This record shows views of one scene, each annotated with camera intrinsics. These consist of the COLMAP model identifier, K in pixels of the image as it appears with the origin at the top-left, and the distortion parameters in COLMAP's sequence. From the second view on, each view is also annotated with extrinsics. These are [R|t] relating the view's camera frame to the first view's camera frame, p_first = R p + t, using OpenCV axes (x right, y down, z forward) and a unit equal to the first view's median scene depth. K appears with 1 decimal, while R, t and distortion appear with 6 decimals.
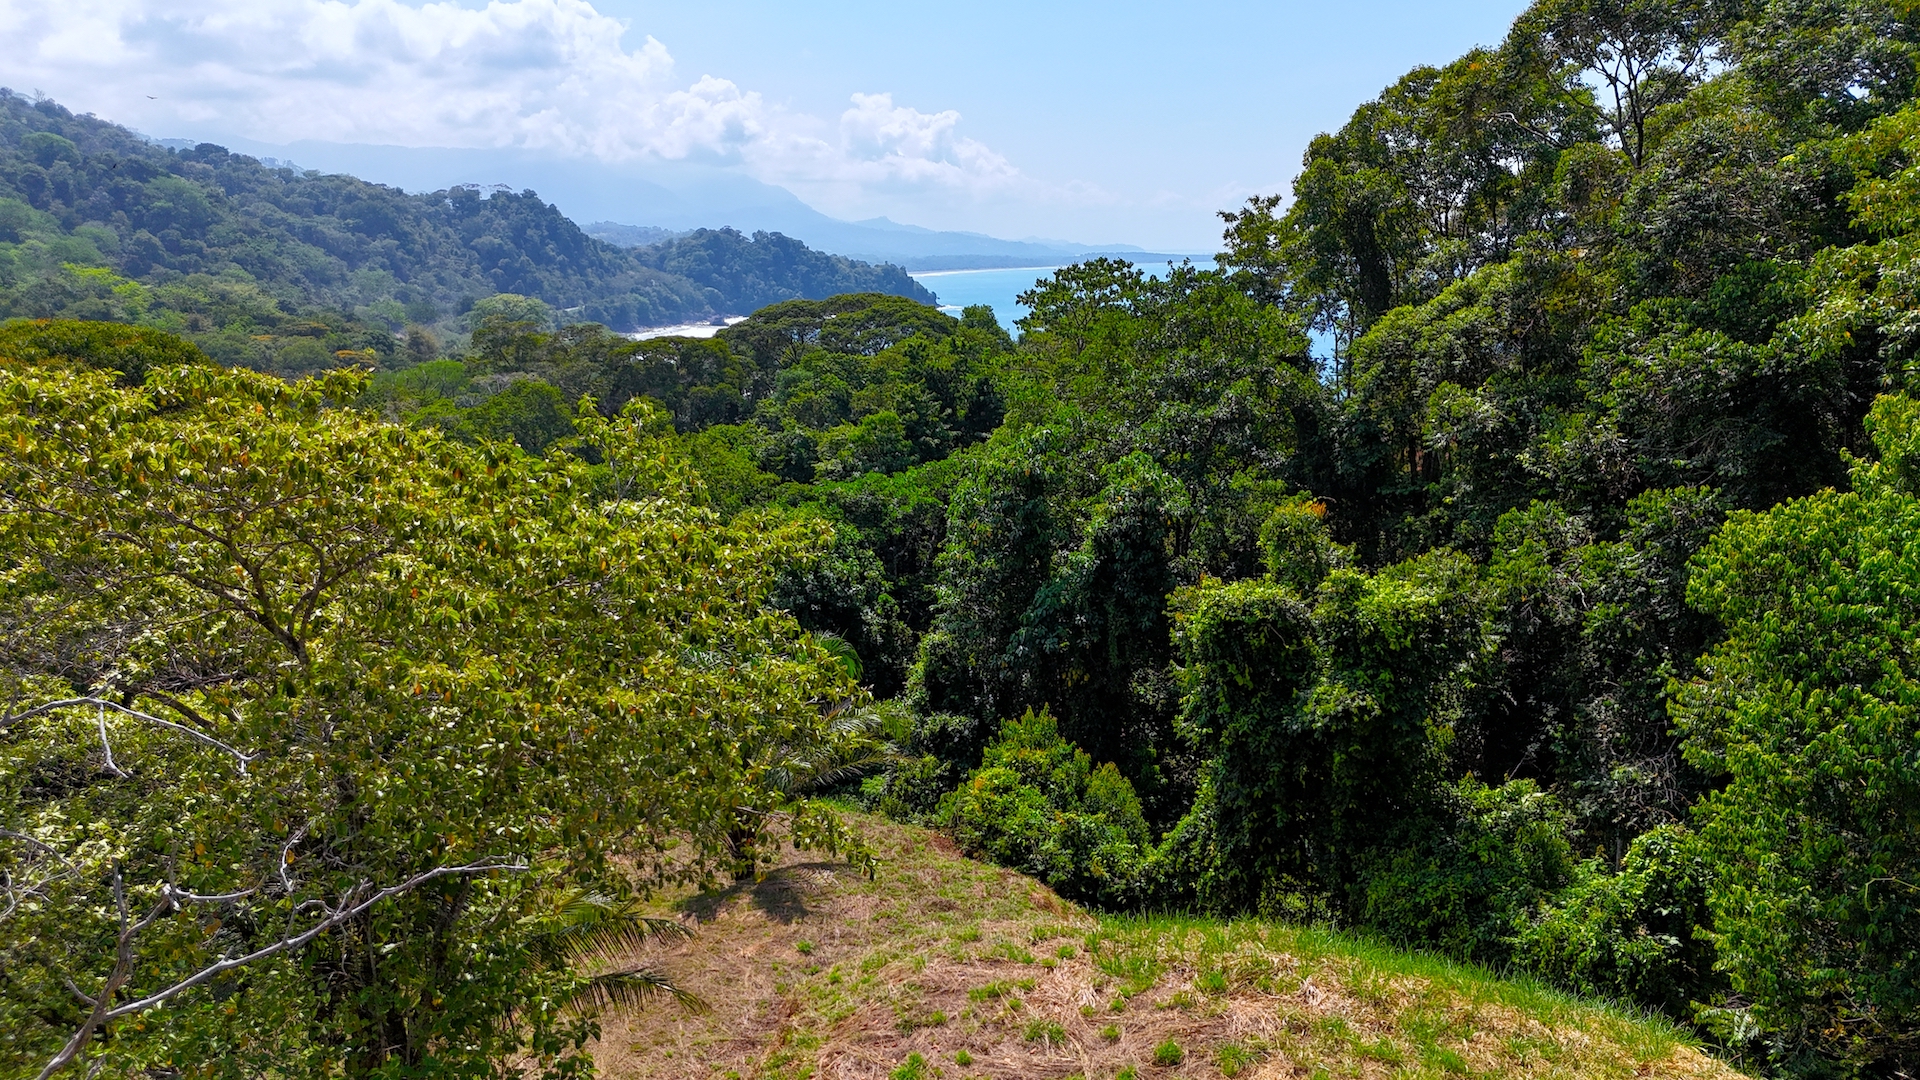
lens RADIAL K [[1358.5, 0, 958.1], [0, 1358.5, 537.9], [0, 0, 1]] dist [-0.000381, 0.000499]
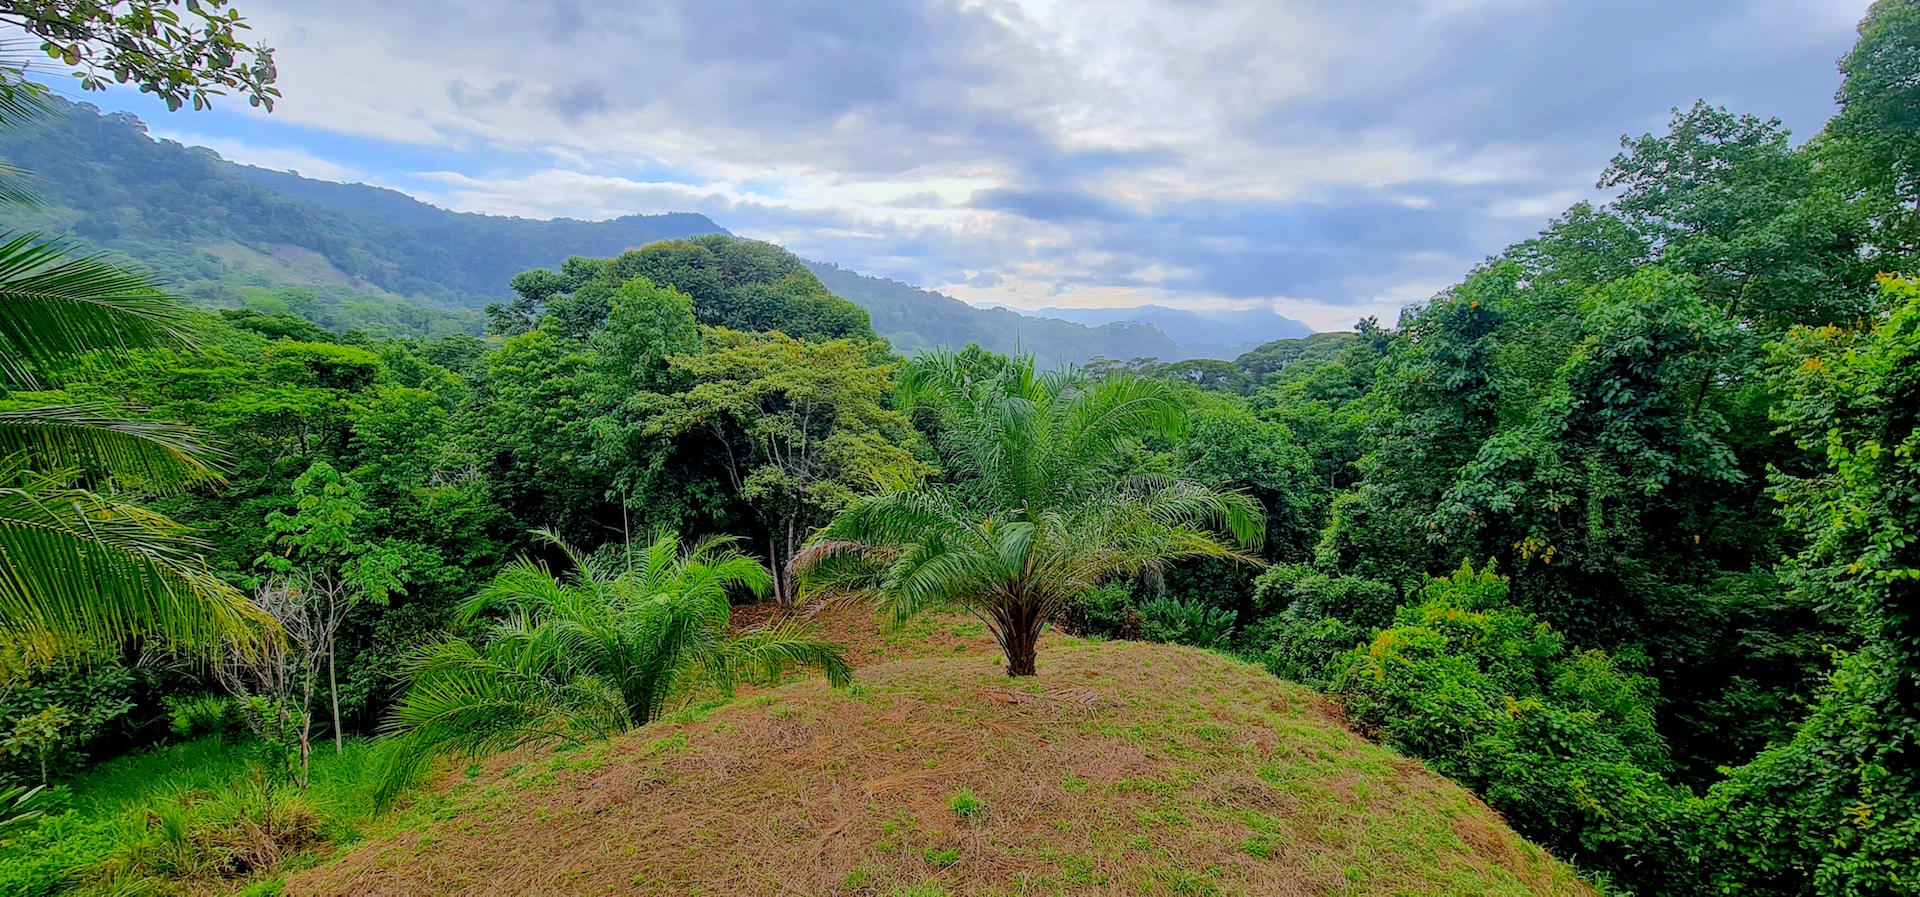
lens RADIAL K [[789.2, 0, 954.8], [0, 789.2, 455.0], [0, 0, 1]] dist [-0.001158, -0.000117]
pose [[0.863657, 0.049878, -0.501606, 0.024026], [-0.086762, 0.994951, -0.050451, 0.118717], [0.496557, 0.087092, 0.863624, 0.480479]]
